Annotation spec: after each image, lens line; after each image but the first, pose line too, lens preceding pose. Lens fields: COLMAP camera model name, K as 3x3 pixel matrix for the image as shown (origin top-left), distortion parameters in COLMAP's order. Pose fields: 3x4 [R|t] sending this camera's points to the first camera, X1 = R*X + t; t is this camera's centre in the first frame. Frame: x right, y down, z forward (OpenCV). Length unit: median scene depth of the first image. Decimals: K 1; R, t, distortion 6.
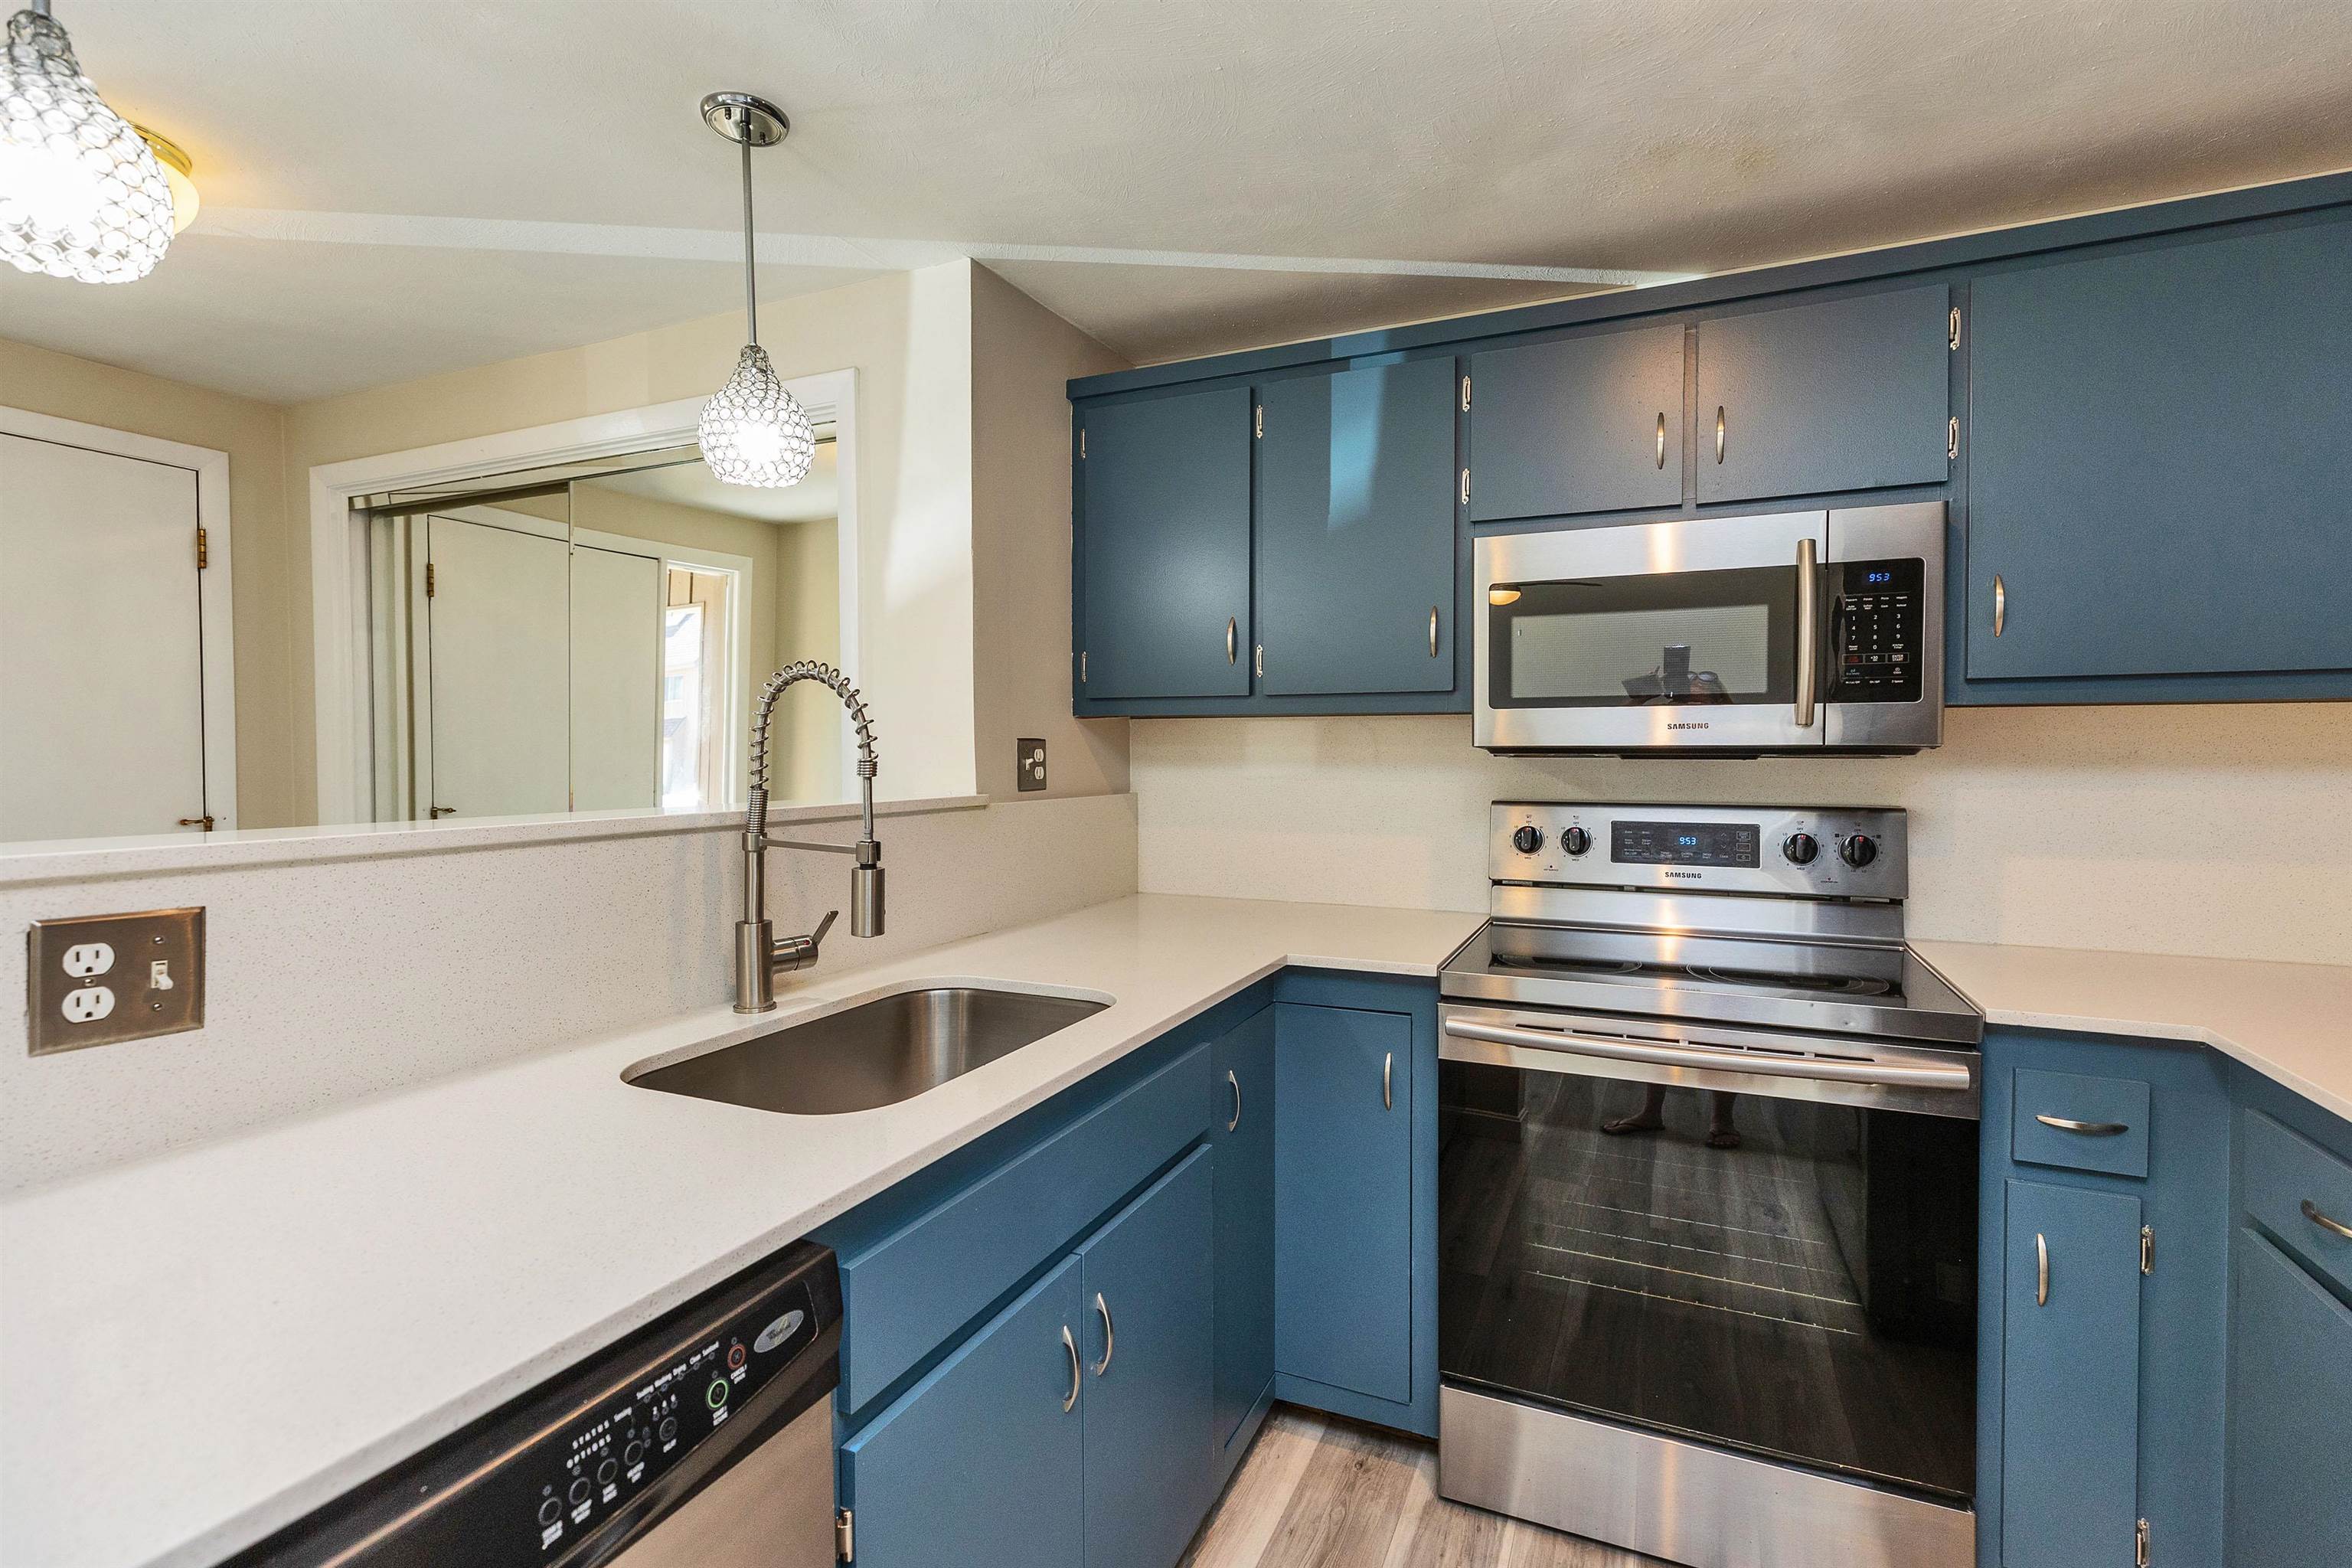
lens RADIAL K [[1060.7, 0, 1184.4], [0, 1060.7, 775.1], [0, 0, 1]] dist [0.008005, -0.001213]
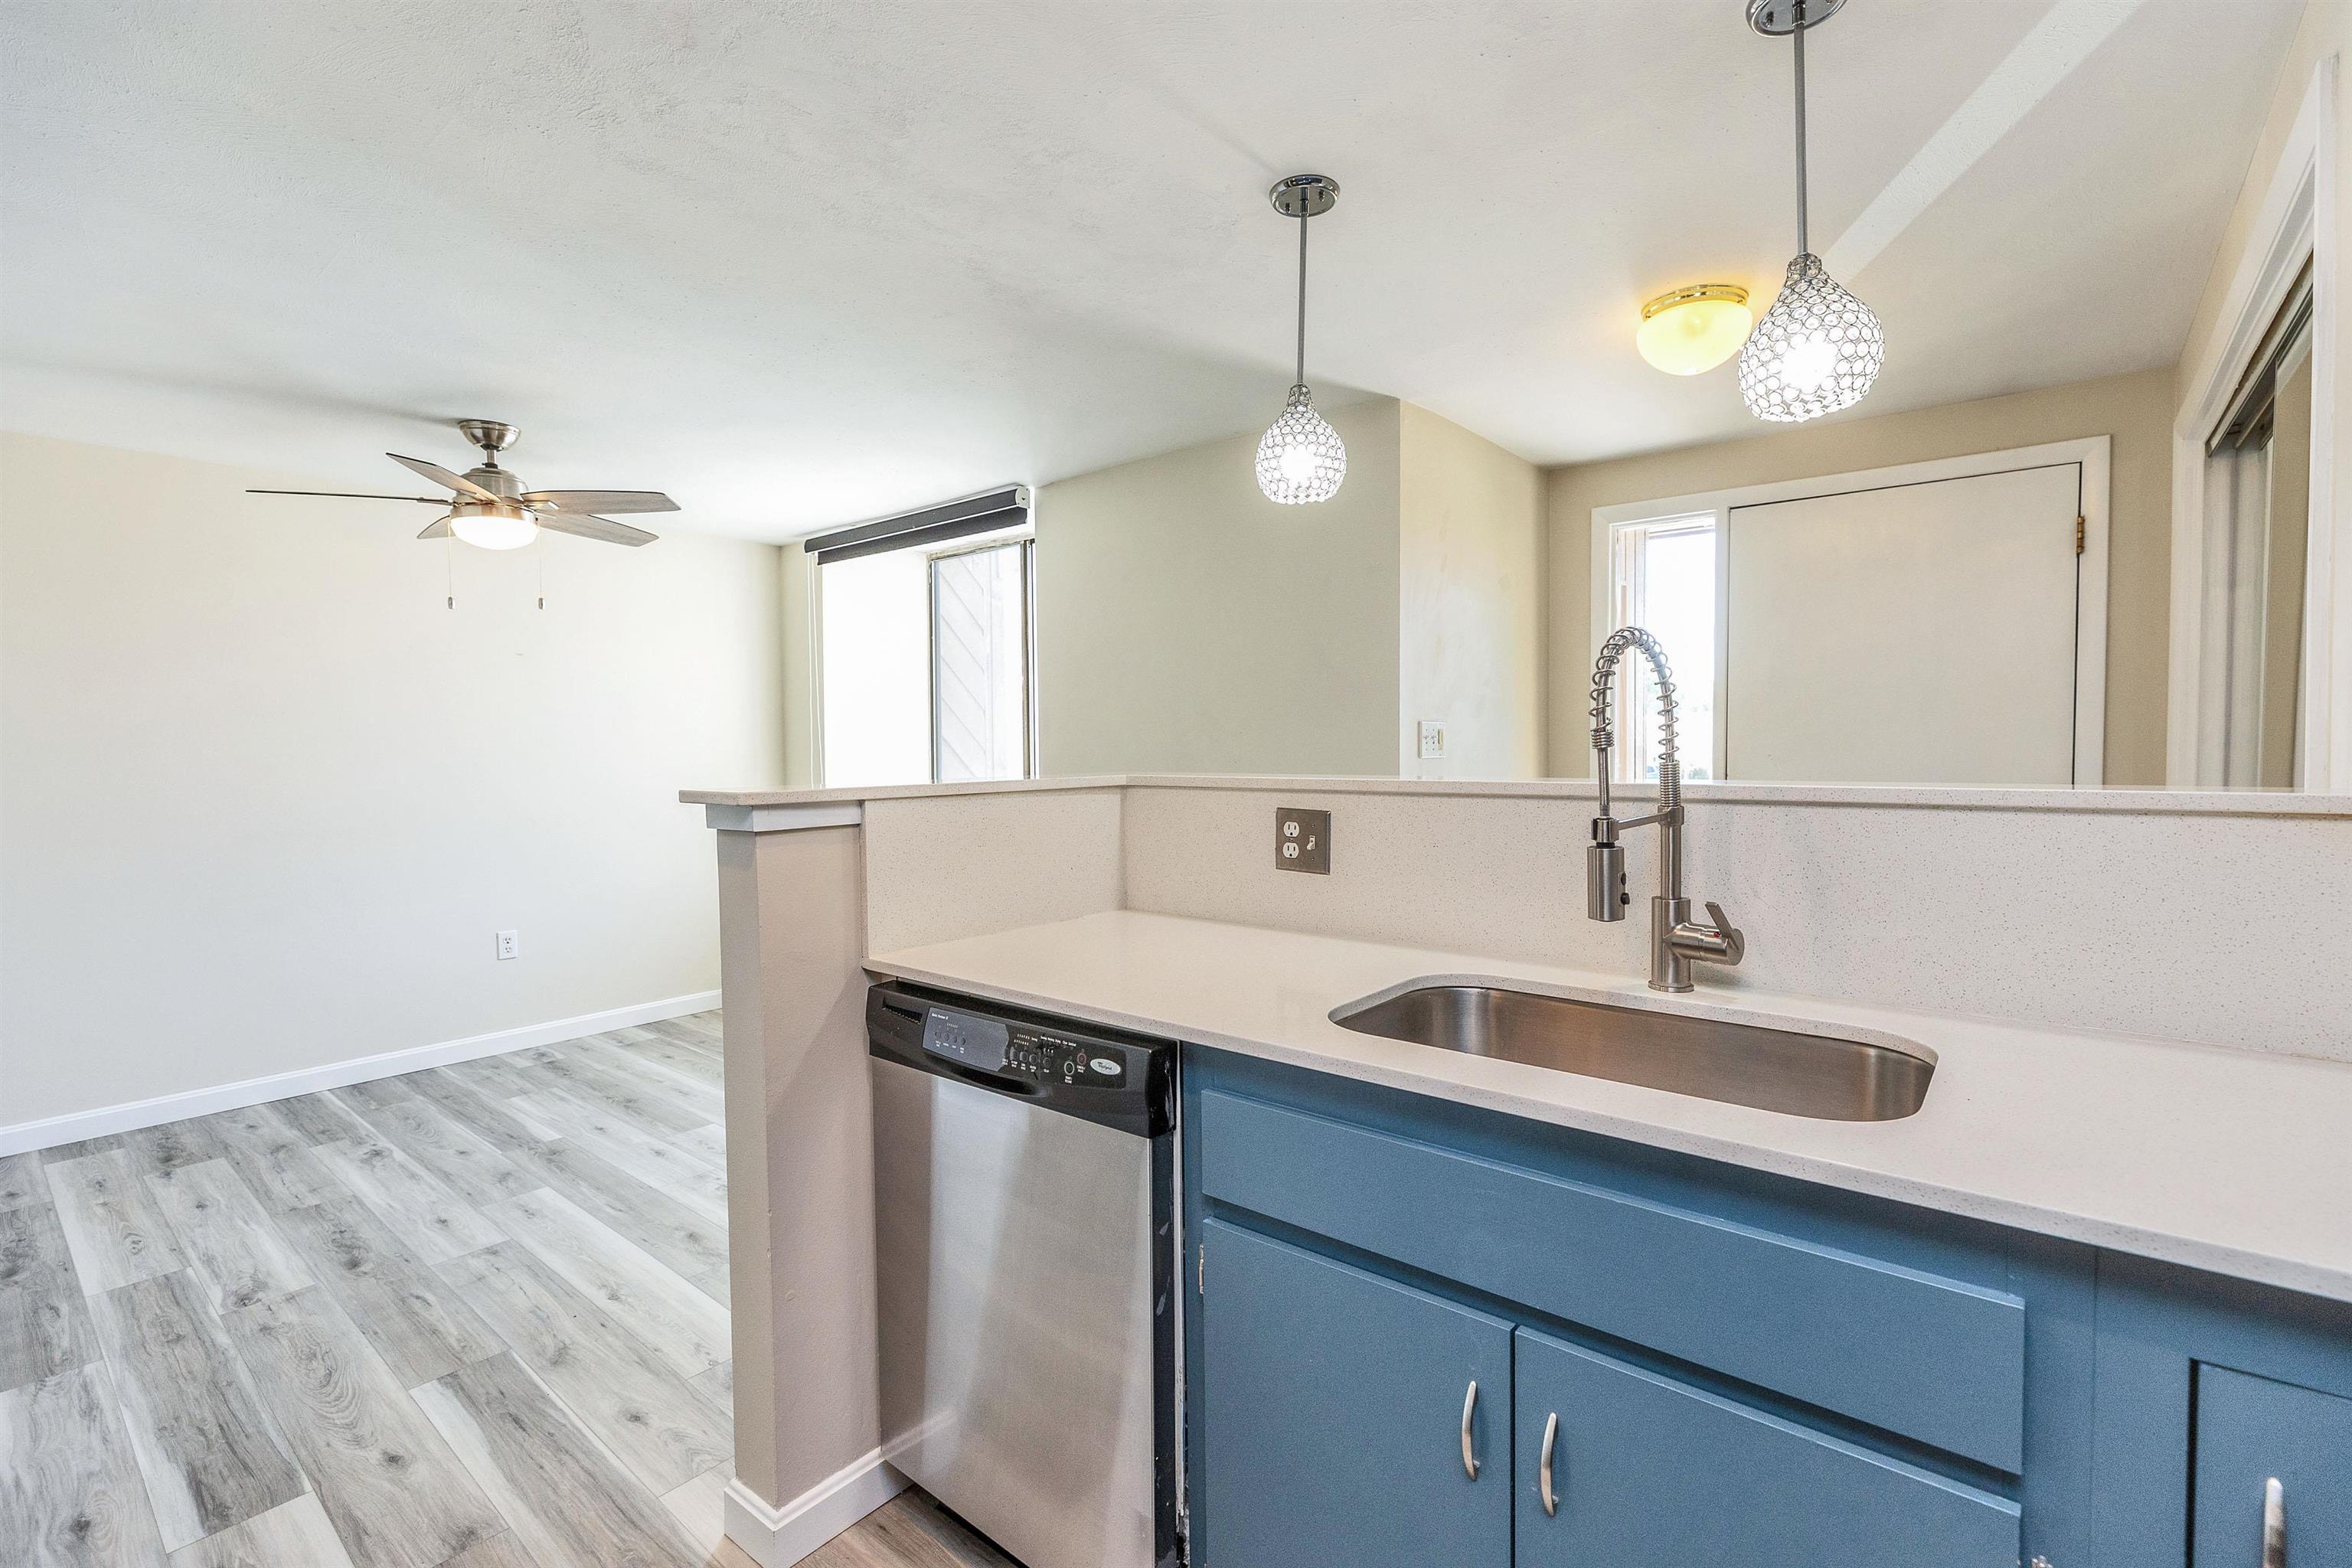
lens RADIAL K [[1060.7, 0, 1179.7], [0, 1060.7, 779.4], [0, 0, 1]] dist [0.008005, -0.001213]
pose [[-0.266660, 0.032575, -0.963240, 0.997507], [-0.013668, 0.999200, 0.037575, 0.000163], [0.963694, 0.023185, -0.266002, 1.290979]]
